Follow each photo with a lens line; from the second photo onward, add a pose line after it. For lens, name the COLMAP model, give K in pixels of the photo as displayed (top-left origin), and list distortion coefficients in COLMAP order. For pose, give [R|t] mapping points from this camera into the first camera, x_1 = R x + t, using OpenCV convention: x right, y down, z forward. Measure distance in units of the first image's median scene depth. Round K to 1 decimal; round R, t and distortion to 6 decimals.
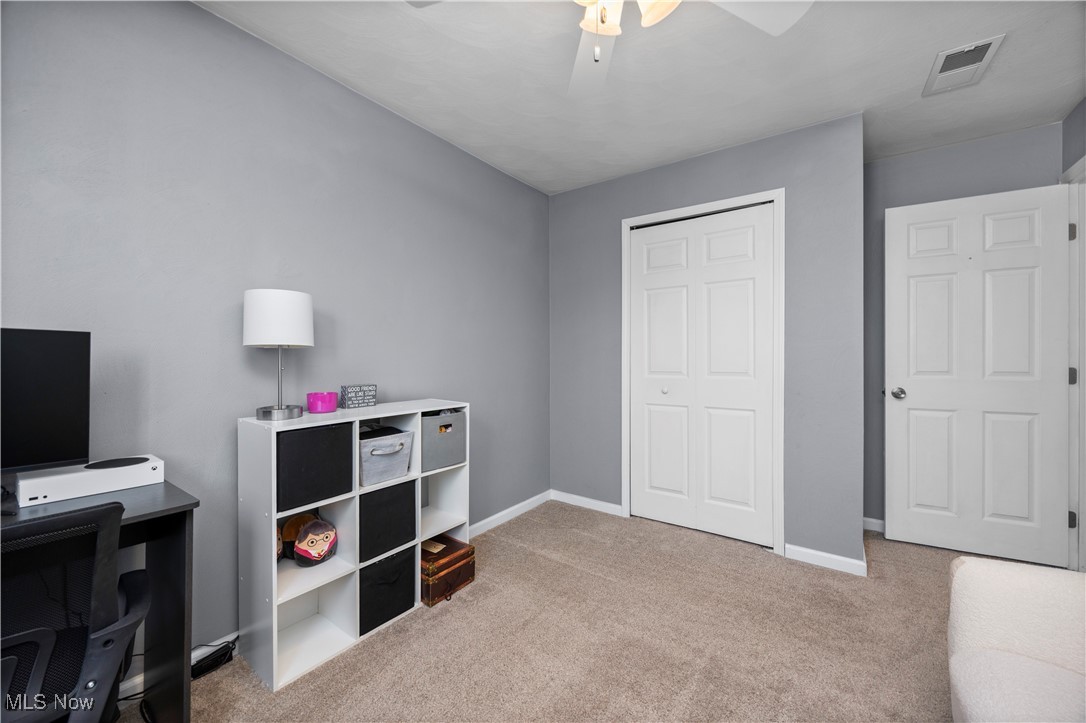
lens RADIAL K [[430.7, 0, 577.9], [0, 430.7, 358.2], [0, 0, 1]] dist [0.001780, -0.000456]
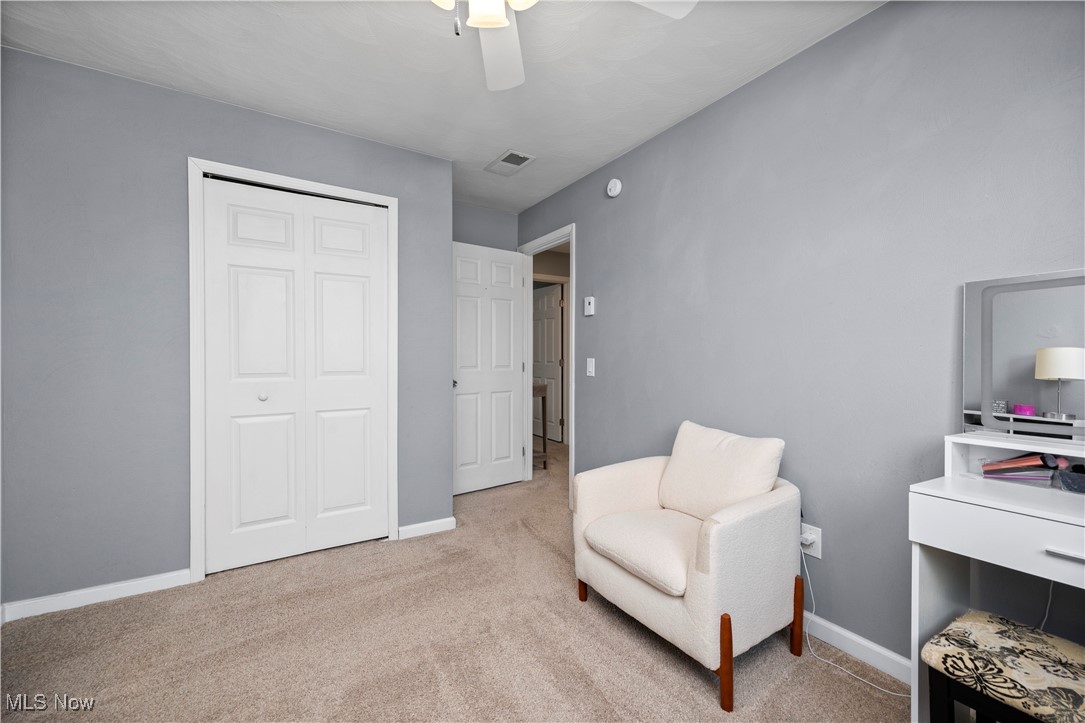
lens RADIAL K [[430.3, 0, 544.8], [0, 430.3, 358.8], [0, 0, 1]] dist [0.001780, -0.000456]
pose [[0.399664, -0.005221, 0.916647, -0.359962], [-0.000278, 0.999983, 0.005817, -0.000545], [-0.916662, -0.002579, 0.399656, 0.230030]]
